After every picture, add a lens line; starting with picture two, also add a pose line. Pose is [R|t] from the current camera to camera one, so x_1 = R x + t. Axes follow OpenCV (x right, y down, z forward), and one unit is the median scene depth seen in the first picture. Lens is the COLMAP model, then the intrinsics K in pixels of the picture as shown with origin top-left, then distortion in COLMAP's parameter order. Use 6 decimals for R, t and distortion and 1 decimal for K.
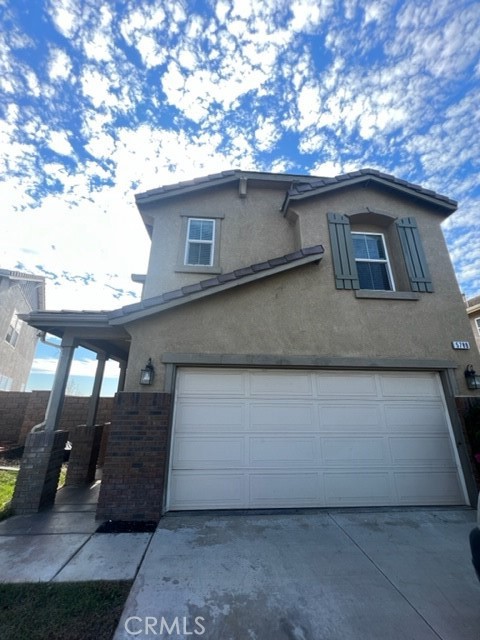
lens RADIAL K [[256.4, 0, 239.5], [0, 256.4, 318.3], [0, 0, 1]] dist [-0.002834, -0.000003]
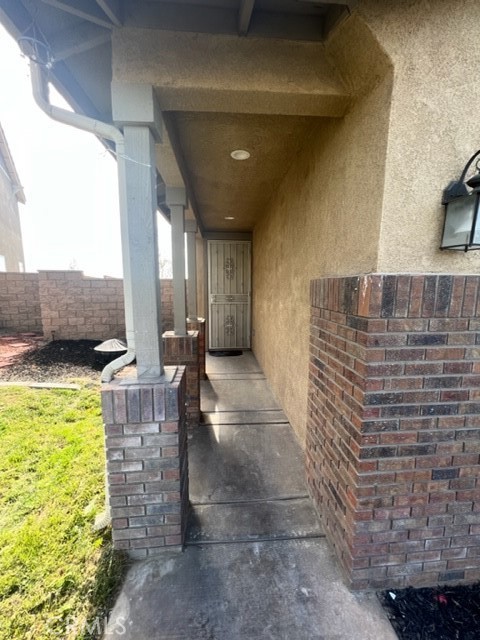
lens RADIAL K [[256.4, 0, 241.5], [0, 256.4, 320.2], [0, 0, 1]] dist [-0.002834, -0.000003]
pose [[0.999842, -0.001456, 0.017717, -0.658338], [-0.006638, 0.893980, 0.448059, 0.212774], [-0.016491, -0.448105, 0.893829, 0.746598]]
